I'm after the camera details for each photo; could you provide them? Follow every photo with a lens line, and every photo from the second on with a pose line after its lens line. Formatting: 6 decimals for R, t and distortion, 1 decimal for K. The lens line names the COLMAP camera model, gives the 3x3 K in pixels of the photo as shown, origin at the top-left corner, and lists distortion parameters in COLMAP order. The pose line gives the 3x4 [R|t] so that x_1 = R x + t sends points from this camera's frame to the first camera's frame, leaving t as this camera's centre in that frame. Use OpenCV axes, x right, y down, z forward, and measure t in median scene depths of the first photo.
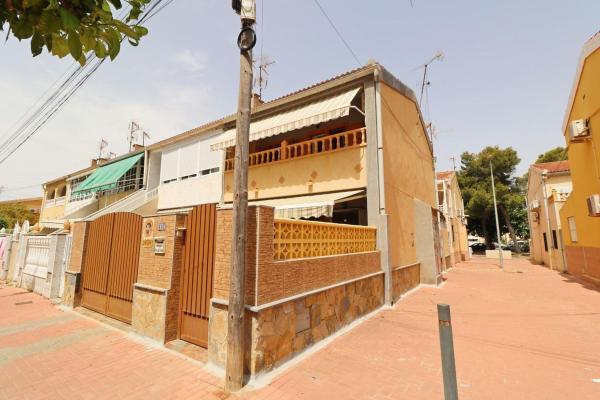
lens RADIAL K [[269.4, 0, 297.1], [0, 269.4, 199.0], [0, 0, 1]] dist [0.004801, -0.000454]
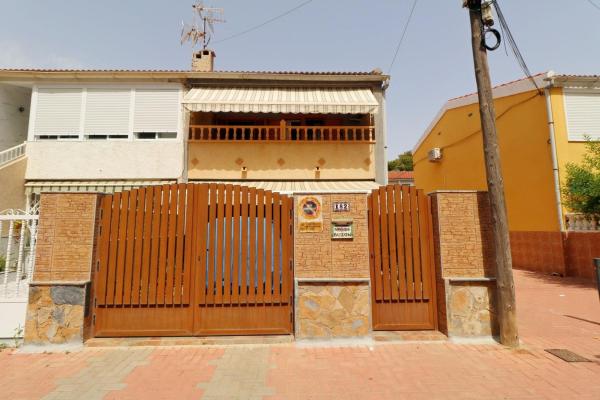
lens RADIAL K [[269.4, 0, 297.8], [0, 269.4, 198.3], [0, 0, 1]] dist [0.004801, -0.000454]
pose [[0.814093, 0.052935, 0.578317, -0.596946], [-0.076004, 0.996983, 0.015734, 0.039929], [-0.575740, -0.056763, 0.815660, 0.215921]]
